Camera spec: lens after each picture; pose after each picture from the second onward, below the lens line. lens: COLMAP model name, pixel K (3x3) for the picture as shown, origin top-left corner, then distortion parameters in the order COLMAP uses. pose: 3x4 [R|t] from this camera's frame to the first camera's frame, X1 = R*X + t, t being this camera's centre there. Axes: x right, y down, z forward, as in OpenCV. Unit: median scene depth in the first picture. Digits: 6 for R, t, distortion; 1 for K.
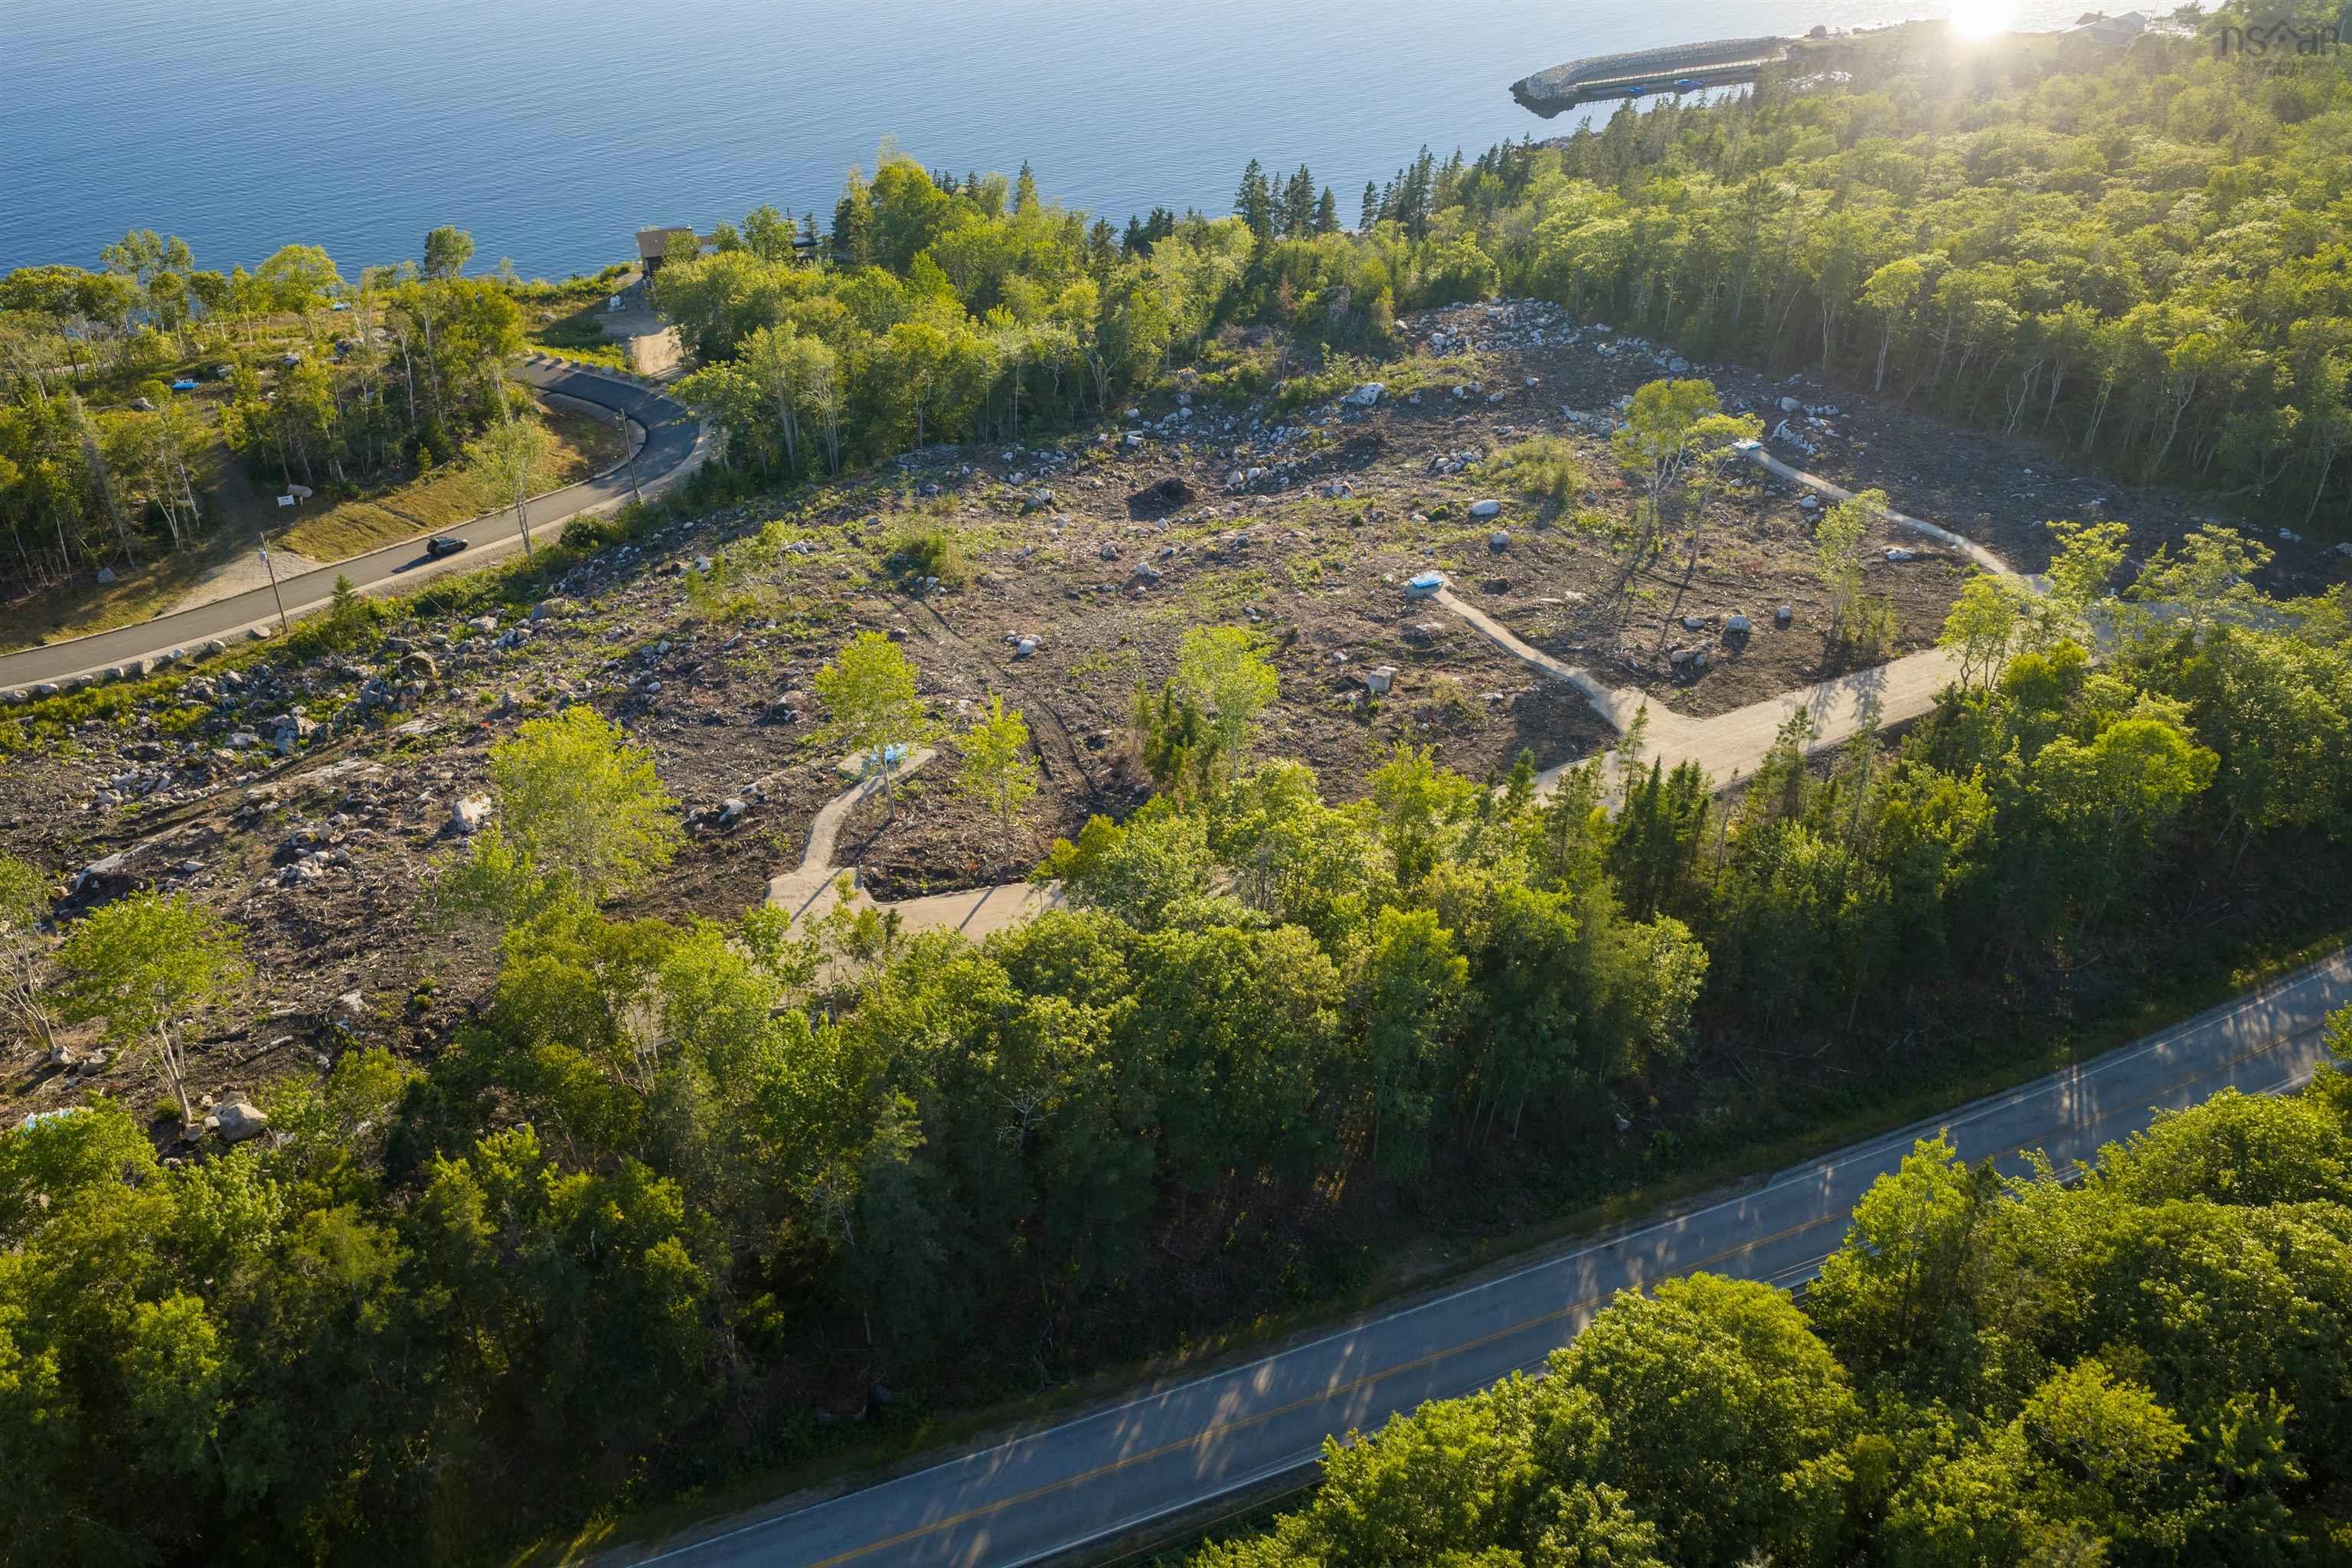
lens RADIAL K [[2022.5, 0, 1176.0], [0, 2022.5, 784.0], [0, 0, 1]] dist [0.030125, -0.052878]
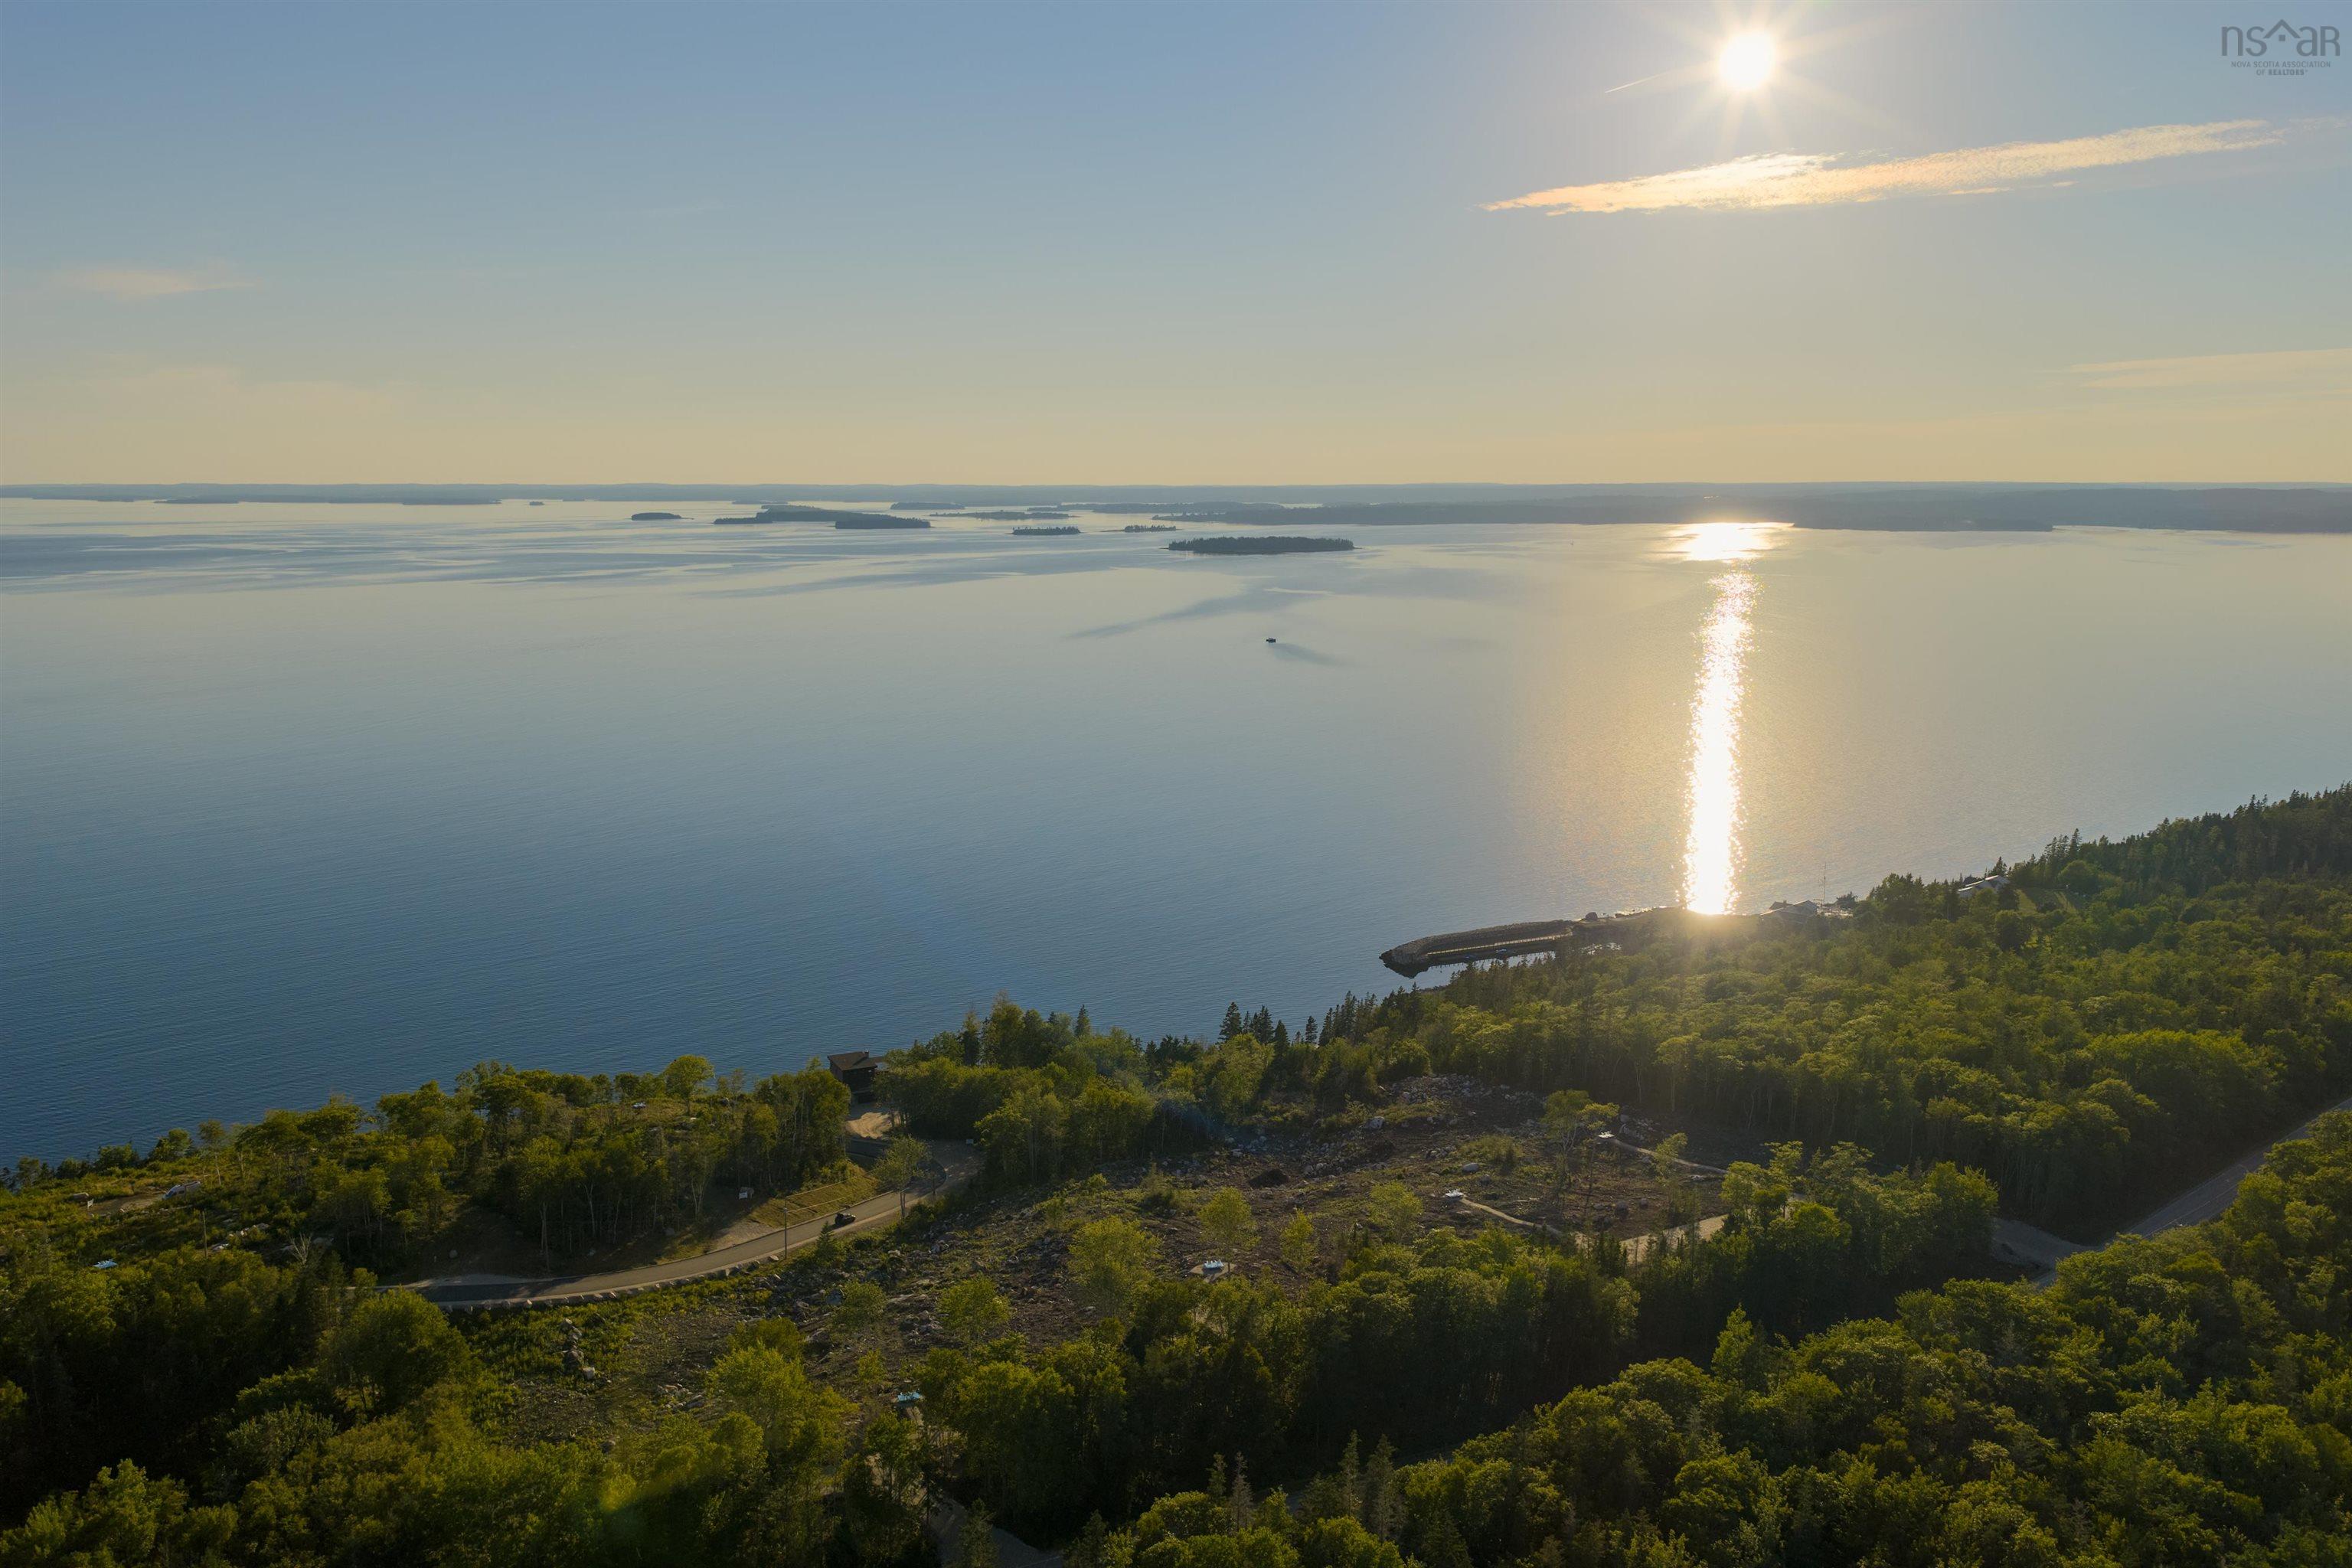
lens RADIAL K [[2022.5, 0, 1176.0], [0, 2022.5, 784.0], [0, 0, 1]] dist [0.030125, -0.052878]
pose [[0.995147, -0.005484, 0.098250, -0.229125], [0.045327, 0.911760, -0.408215, 0.223584], [-0.087342, 0.410688, 0.907583, -0.605684]]
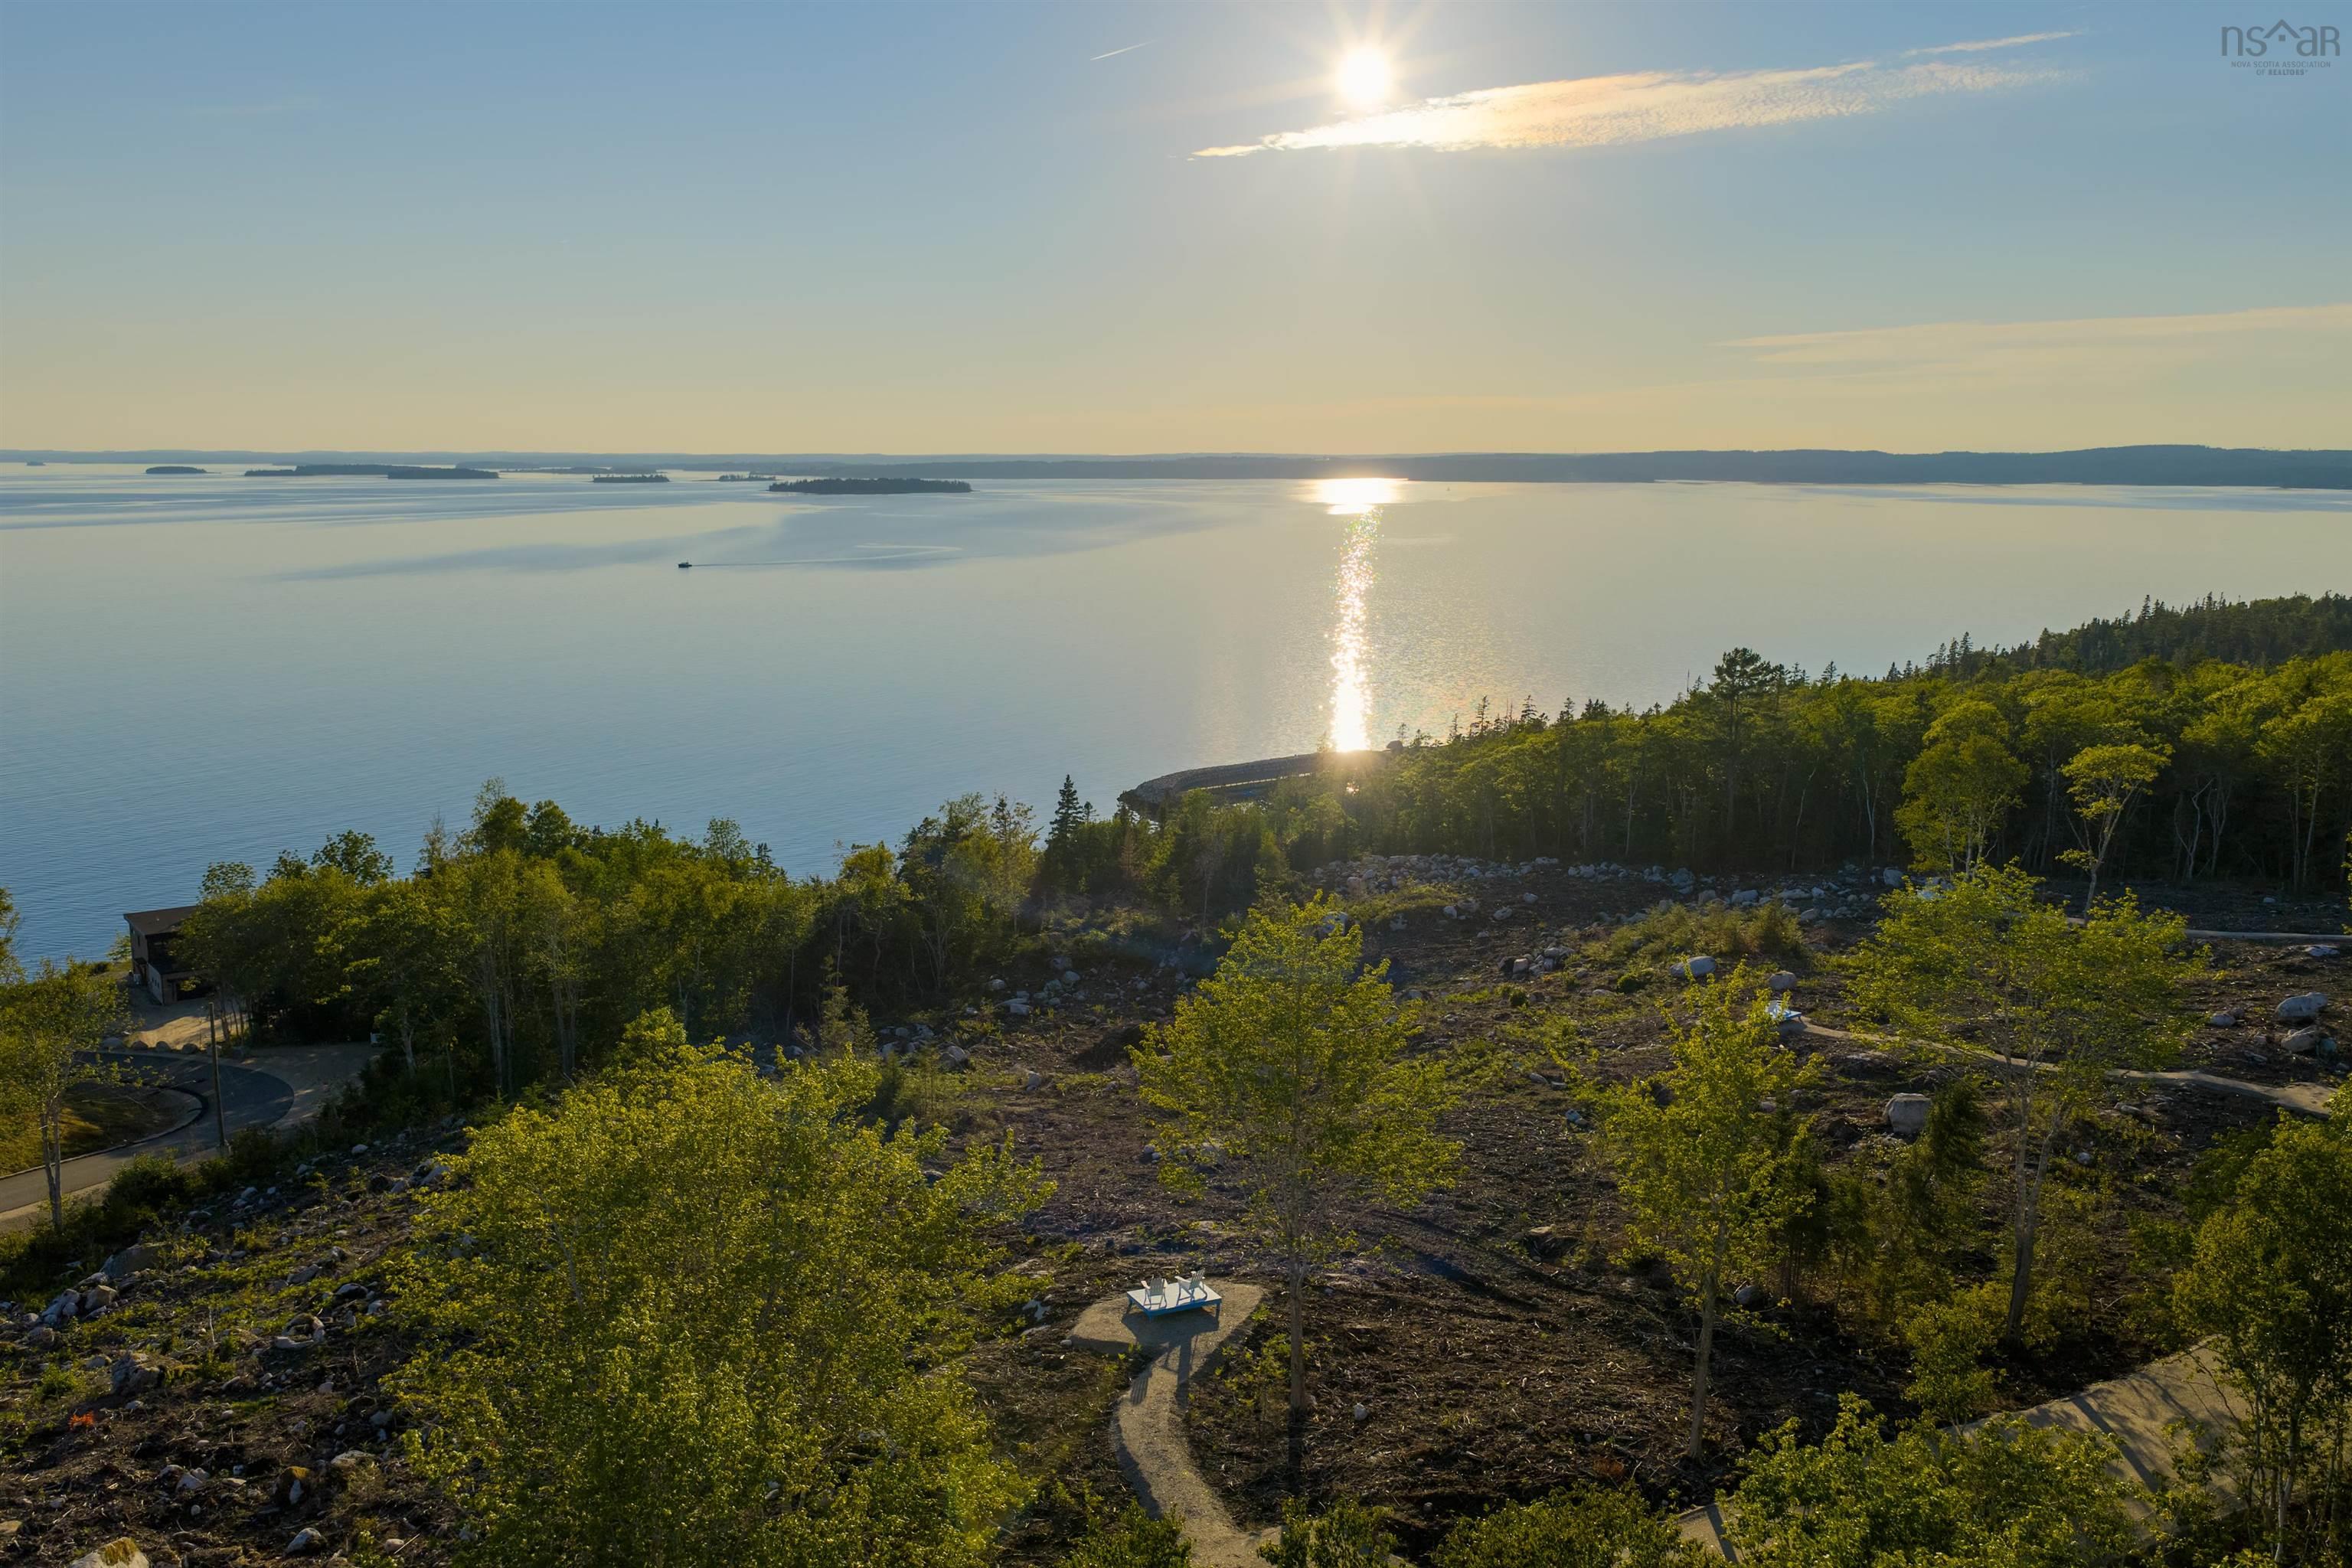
lens RADIAL K [[2022.5, 0, 1176.0], [0, 2022.5, 784.0], [0, 0, 1]] dist [0.030125, -0.052878]
pose [[0.957551, -0.035661, 0.286050, -0.163090], [0.148899, 0.910876, -0.384882, 0.032262], [-0.246831, 0.411137, 0.877520, 0.353812]]
